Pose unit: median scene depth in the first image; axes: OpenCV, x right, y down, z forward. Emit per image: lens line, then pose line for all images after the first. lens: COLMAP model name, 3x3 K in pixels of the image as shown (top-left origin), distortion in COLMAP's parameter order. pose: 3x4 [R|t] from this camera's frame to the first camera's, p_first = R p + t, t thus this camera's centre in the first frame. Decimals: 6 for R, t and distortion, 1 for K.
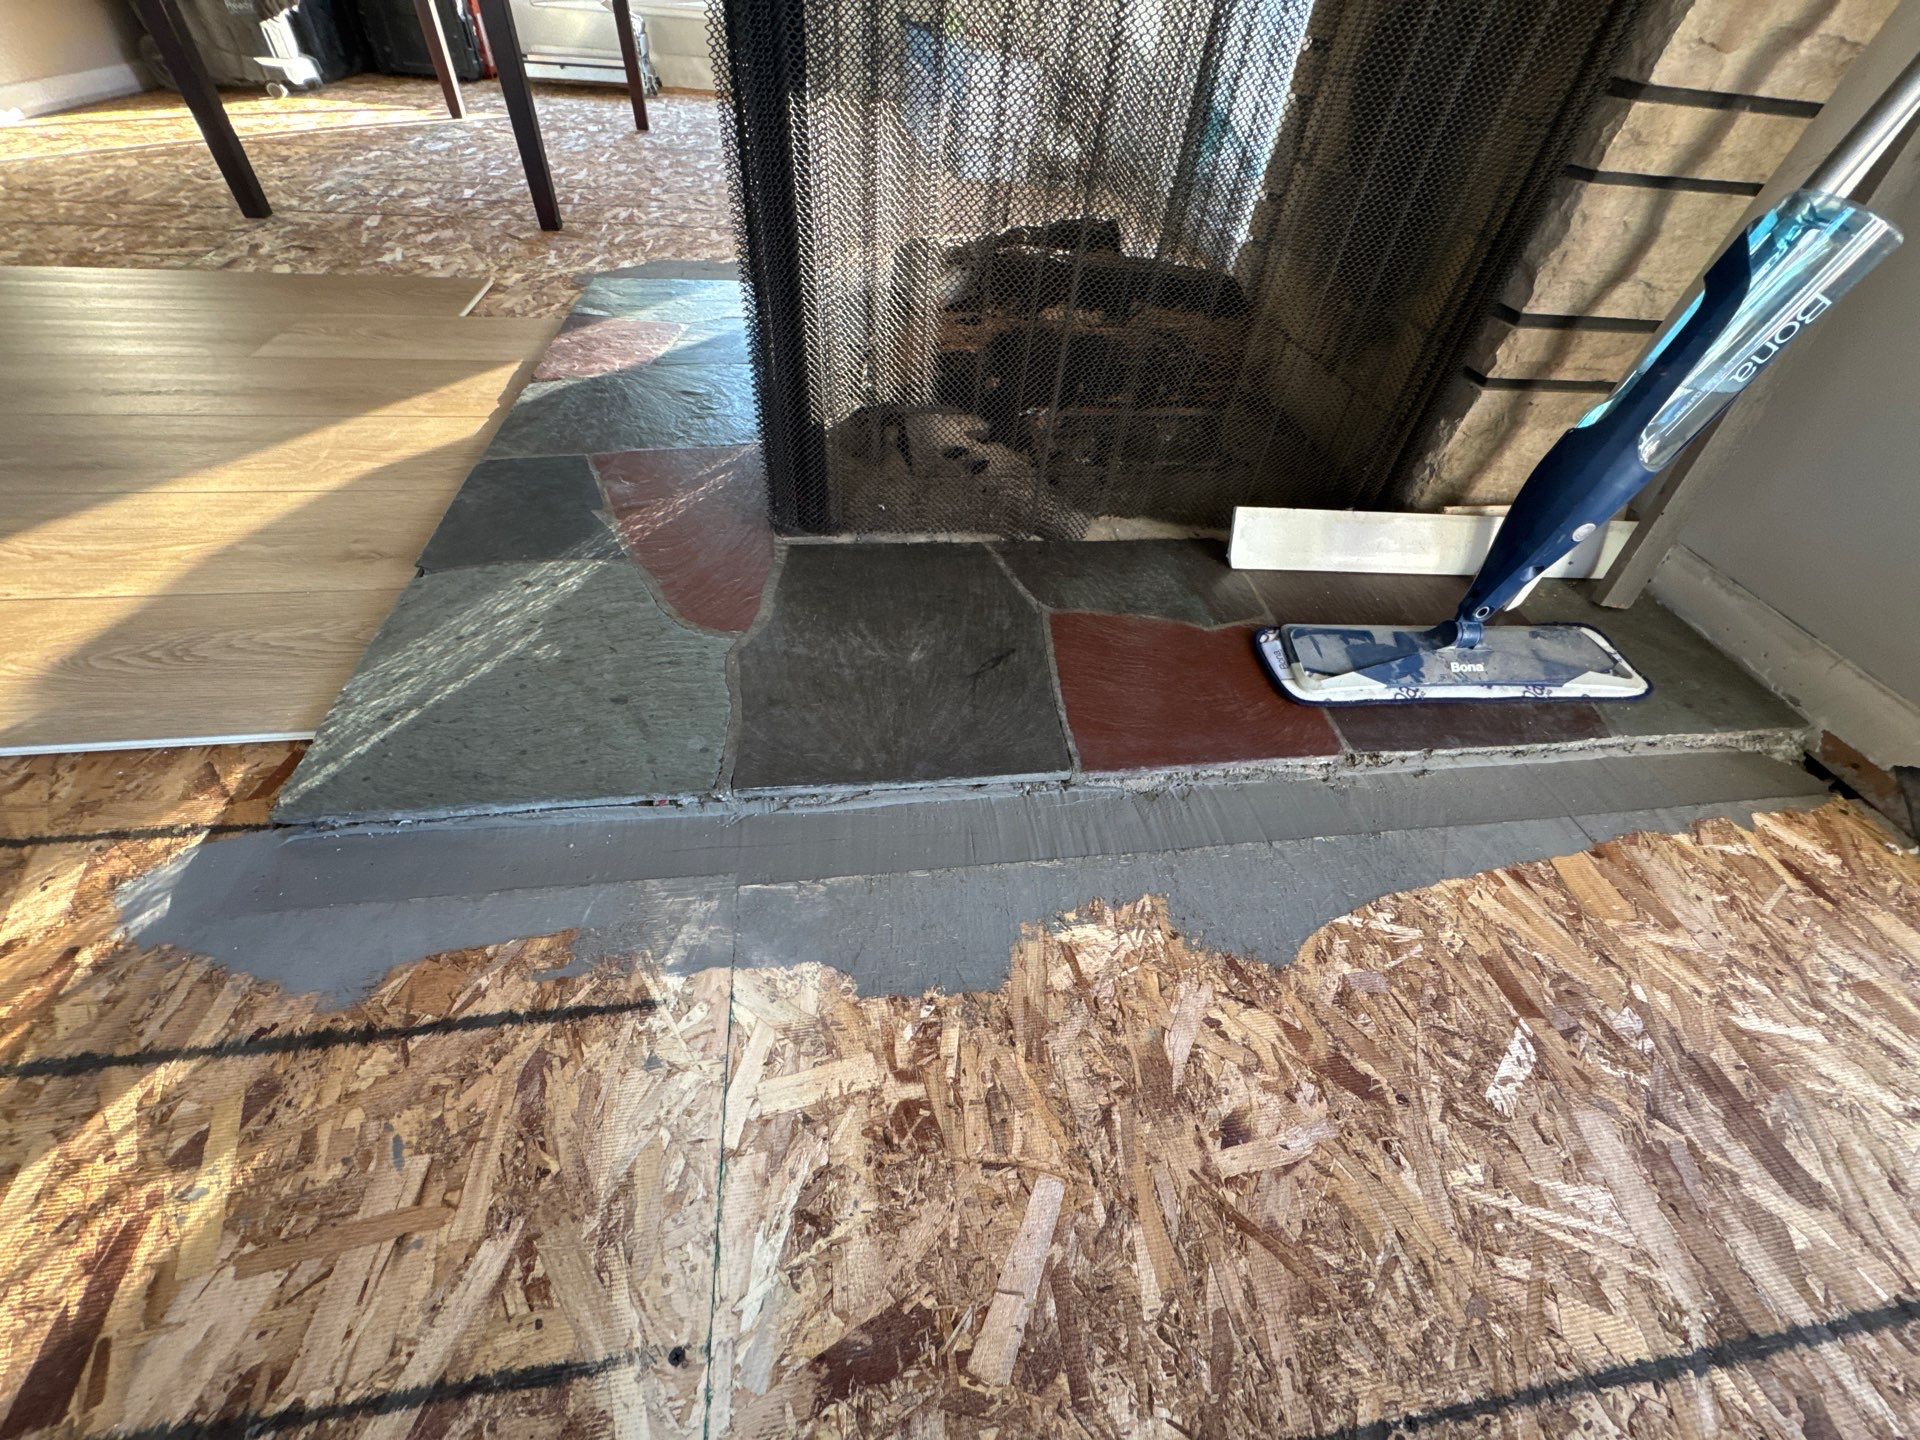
lens RADIAL K [[759.8, 0, 954.9], [0, 759.8, 724.3], [0, 0, 1]] dist [-0.003118, 0.000469]
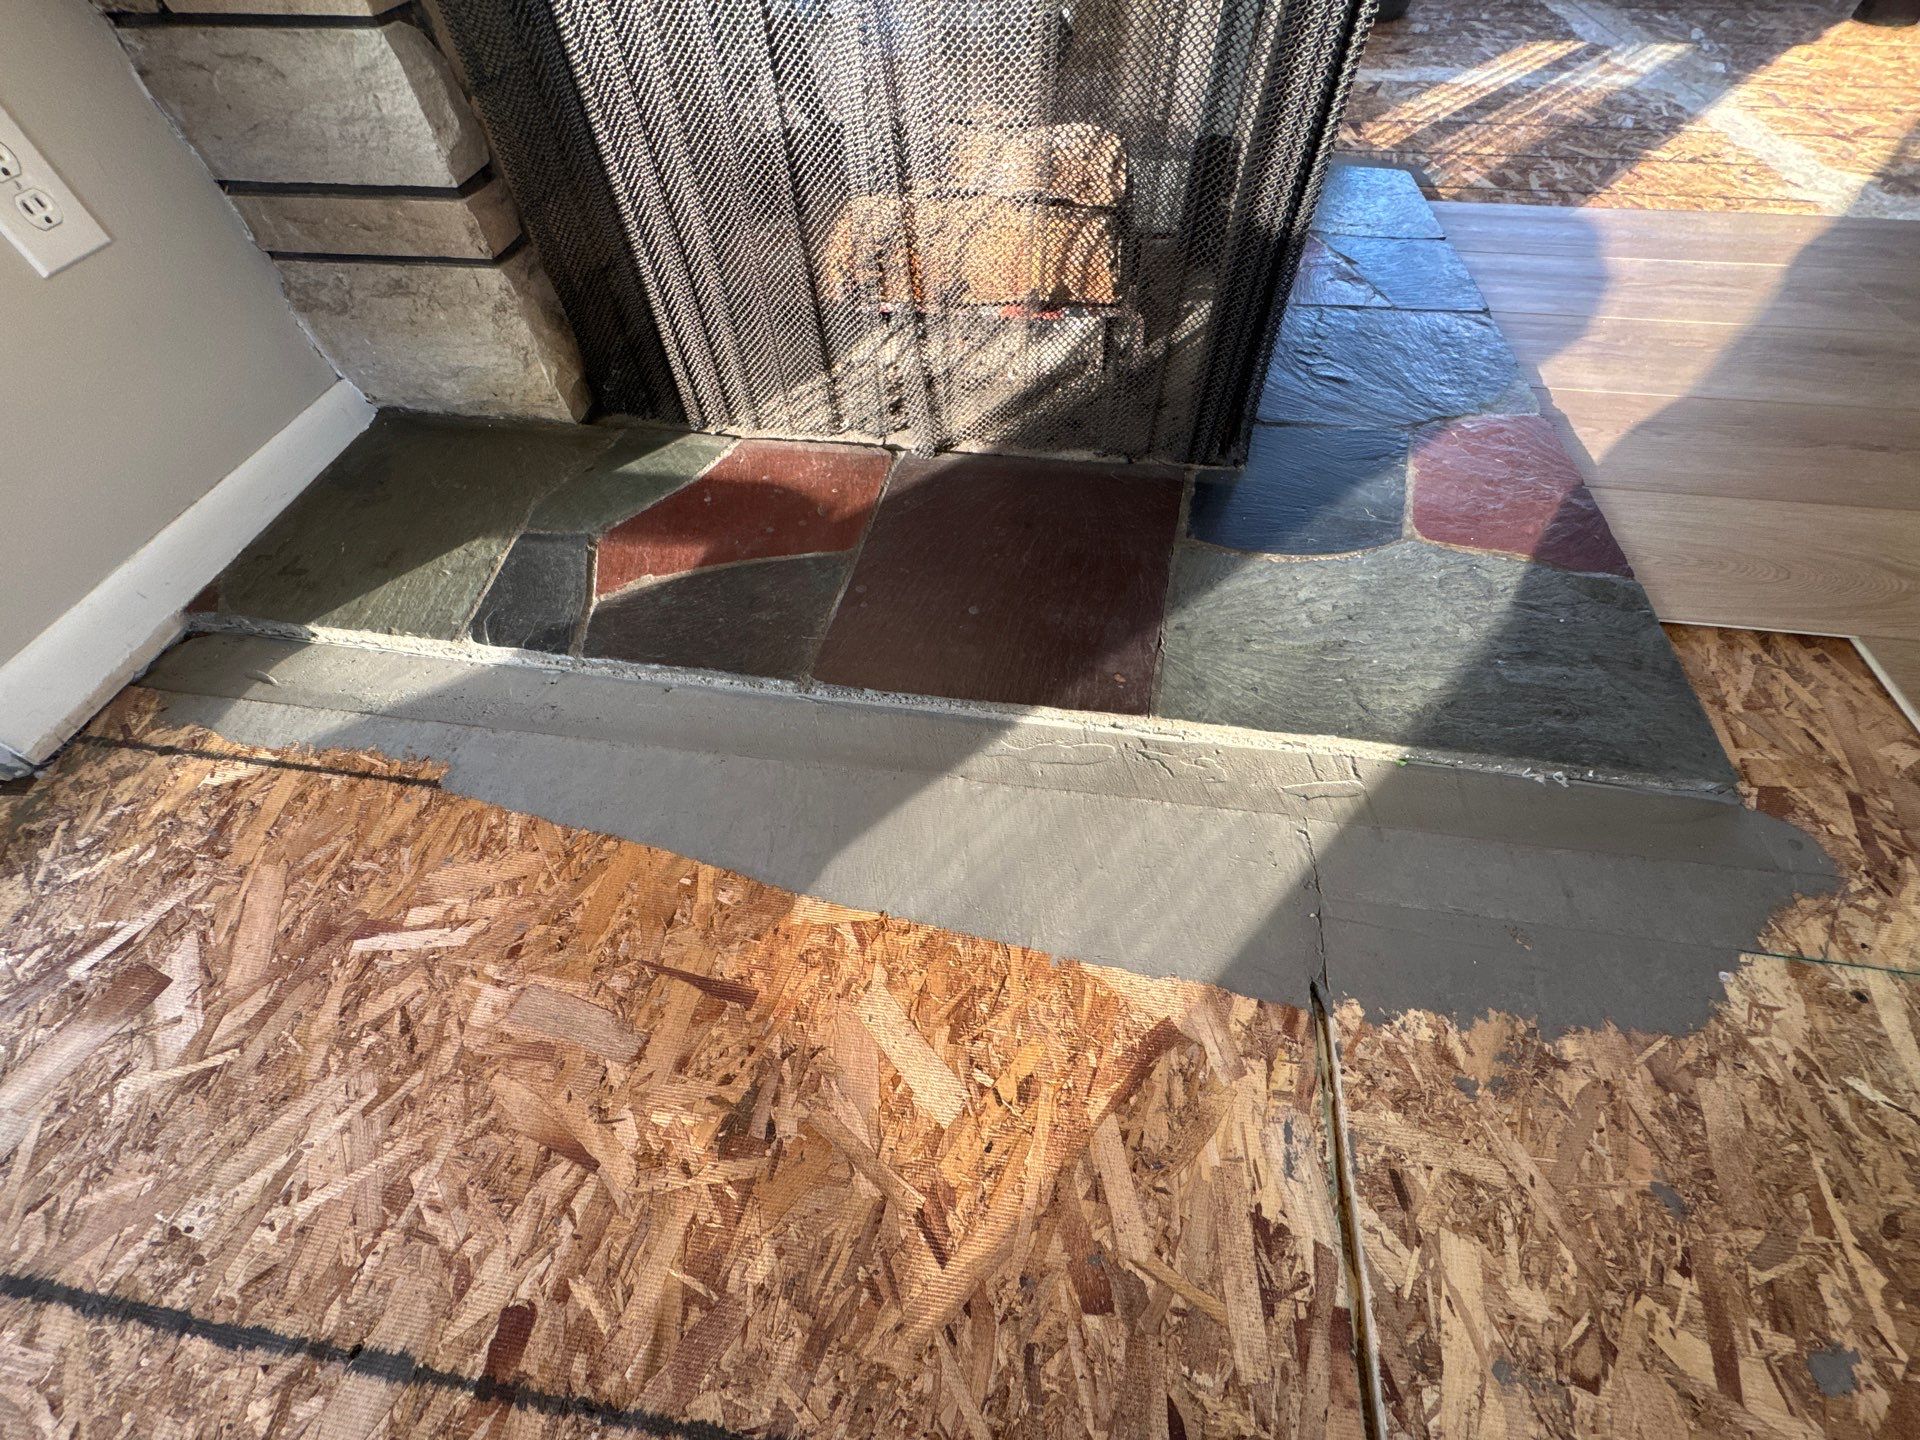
lens RADIAL K [[759.8, 0, 960.6], [0, 759.8, 719.2], [0, 0, 1]] dist [-0.003118, 0.000469]
pose [[-0.955870, -0.262728, 0.131477, -0.218115], [0.172447, -0.139435, 0.975100, -1.945482], [-0.237854, 0.954742, 0.178588, 1.829644]]
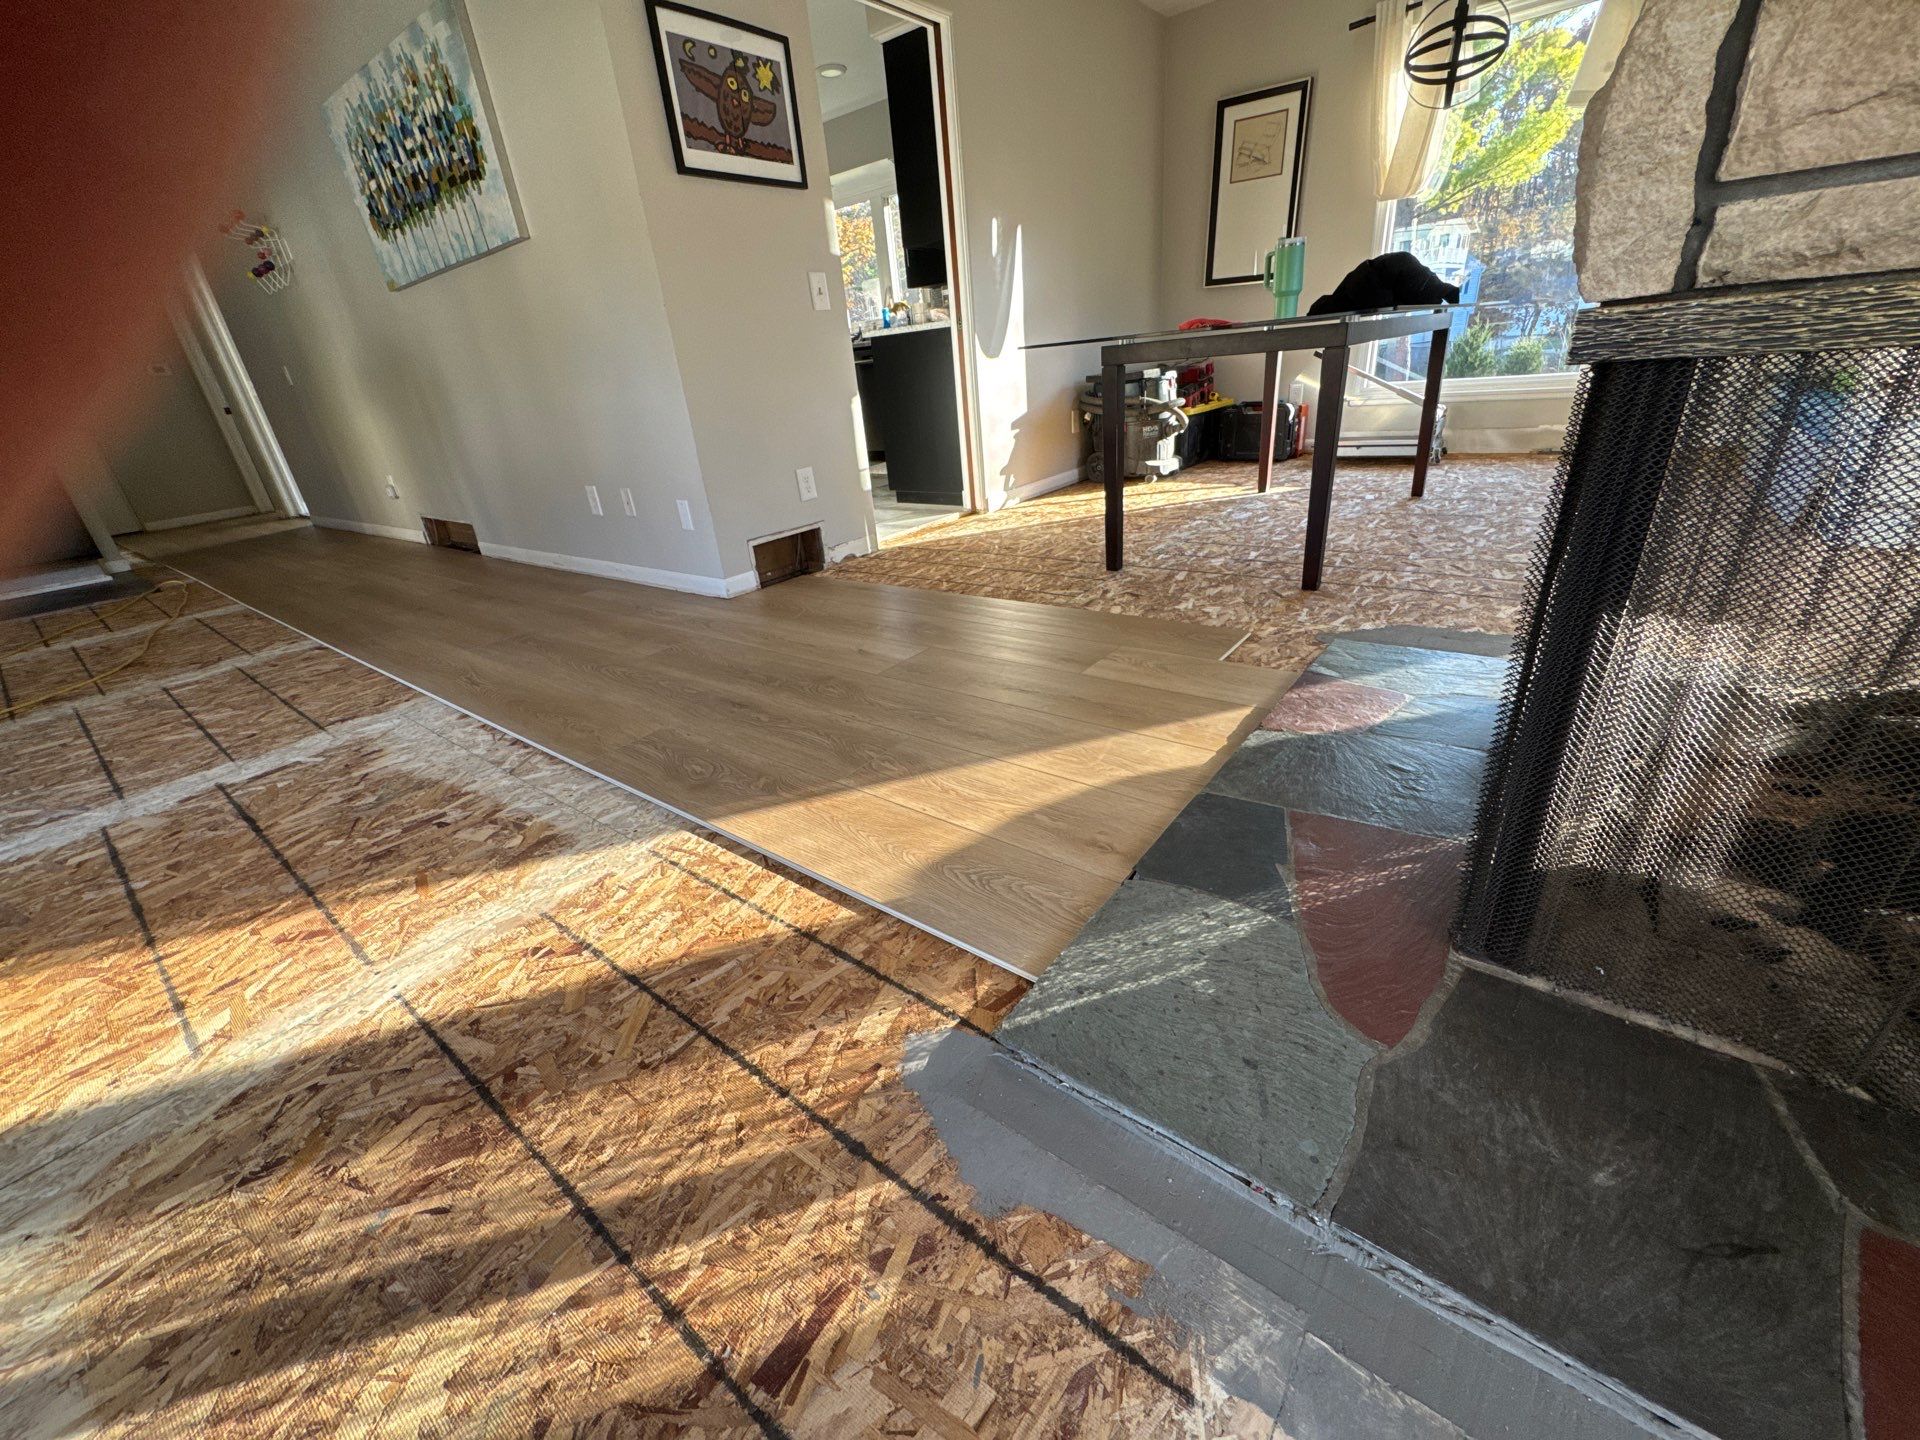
lens RADIAL K [[759.8, 0, 957.9], [0, 759.8, 721.5], [0, 0, 1]] dist [-0.003118, 0.000469]
pose [[0.677776, 0.193652, -0.709308, -0.036605], [-0.415143, 0.897004, -0.151793, -0.111823], [0.606857, 0.397346, 0.688361, -0.180162]]
